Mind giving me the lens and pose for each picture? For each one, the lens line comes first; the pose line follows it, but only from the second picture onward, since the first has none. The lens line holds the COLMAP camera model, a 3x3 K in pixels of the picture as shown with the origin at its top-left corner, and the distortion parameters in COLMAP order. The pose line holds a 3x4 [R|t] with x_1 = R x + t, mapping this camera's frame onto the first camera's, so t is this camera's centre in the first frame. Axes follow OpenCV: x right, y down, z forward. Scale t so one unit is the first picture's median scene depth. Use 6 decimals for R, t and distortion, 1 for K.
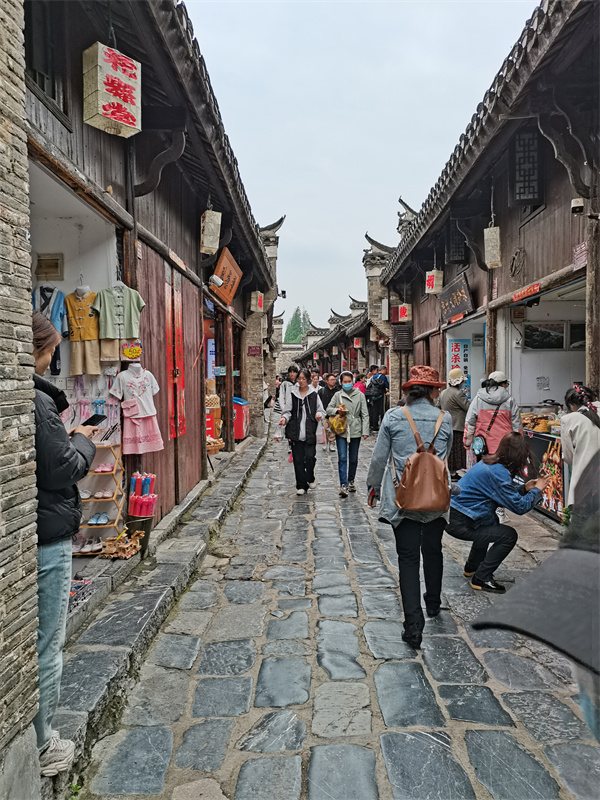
lens RADIAL K [[614.9, 0, 332.4], [0, 614.9, 397.2], [0, 0, 1]] dist [0.045788, -0.040864]
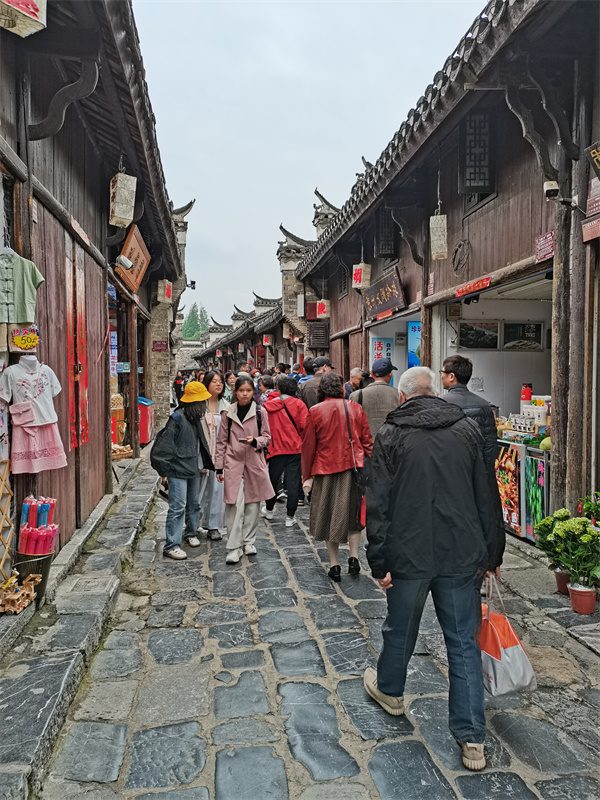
lens RADIAL K [[614.9, 0, 332.4], [0, 614.9, 397.2], [0, 0, 1]] dist [0.045788, -0.040864]
pose [[0.986709, 0.004681, 0.162428, -0.051485], [-0.004990, 0.999986, 0.001493, -0.004154], [-0.162419, -0.002283, 0.986719, 0.126429]]
